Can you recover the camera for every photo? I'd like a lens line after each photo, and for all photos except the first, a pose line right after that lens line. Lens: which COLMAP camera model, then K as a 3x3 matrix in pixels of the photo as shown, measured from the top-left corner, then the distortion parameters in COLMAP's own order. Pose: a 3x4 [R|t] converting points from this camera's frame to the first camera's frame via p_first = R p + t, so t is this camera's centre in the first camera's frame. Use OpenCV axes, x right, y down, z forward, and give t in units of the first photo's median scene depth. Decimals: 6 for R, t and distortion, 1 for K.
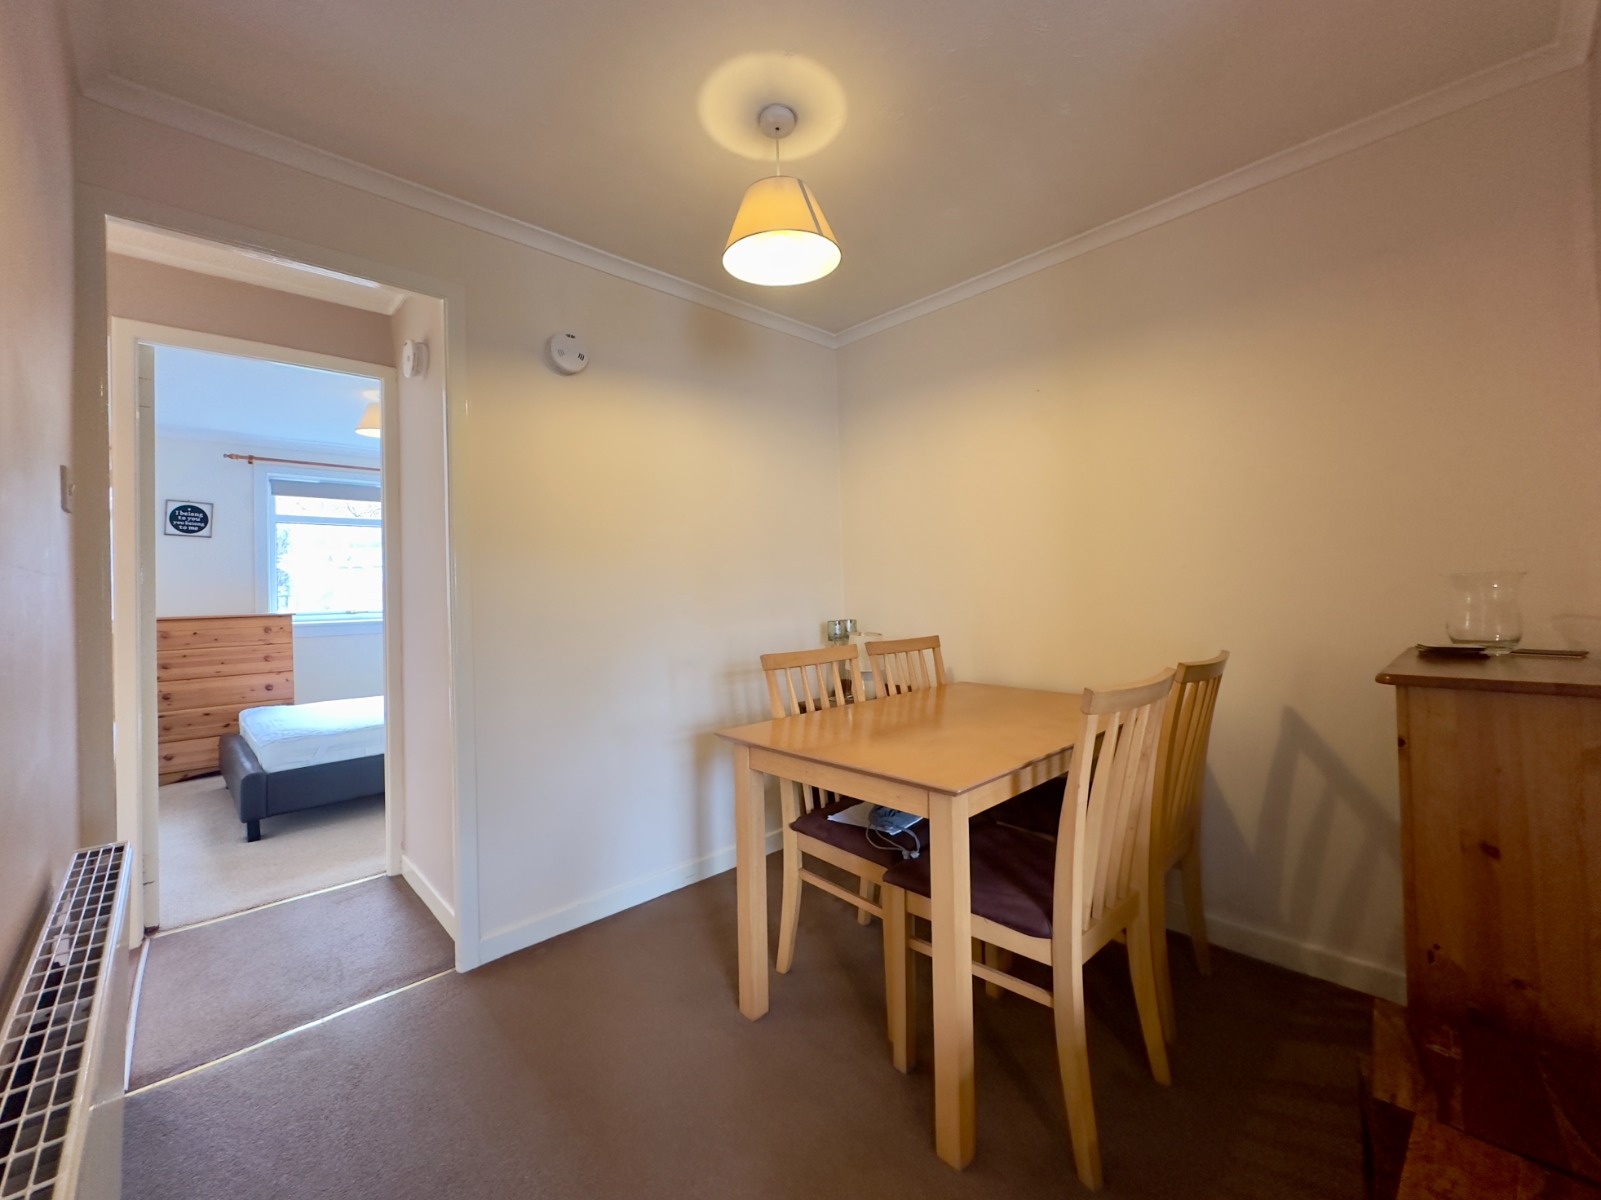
lens RADIAL K [[650.5, 0, 794.9], [0, 650.5, 584.4], [0, 0, 1]] dist [-0.002116, -0.000234]
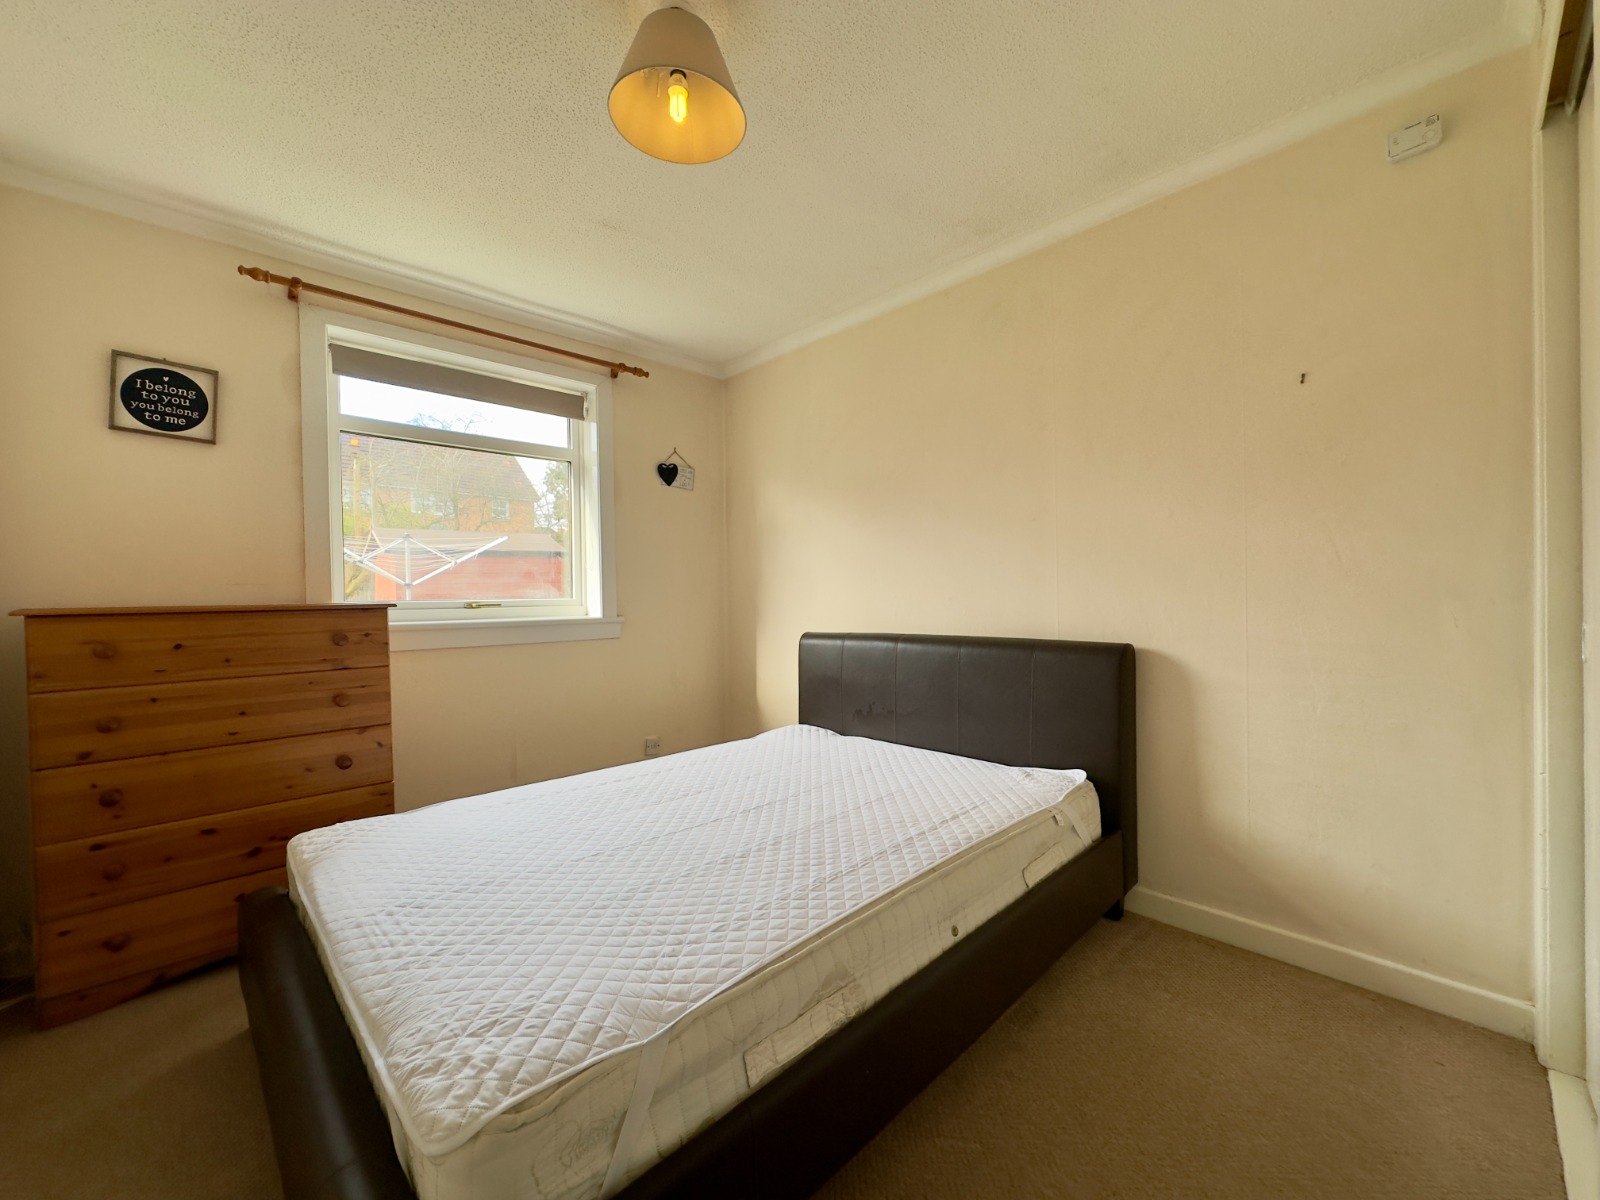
lens RADIAL K [[650.1, 0, 806.7], [0, 650.1, 602.7], [0, 0, 1]] dist [-0.002116, -0.000234]
pose [[0.999813, 0.009004, 0.017143, -0.482077], [-0.009330, 0.999776, 0.019014, 0.032402], [-0.016968, -0.019170, 0.999672, 0.526516]]
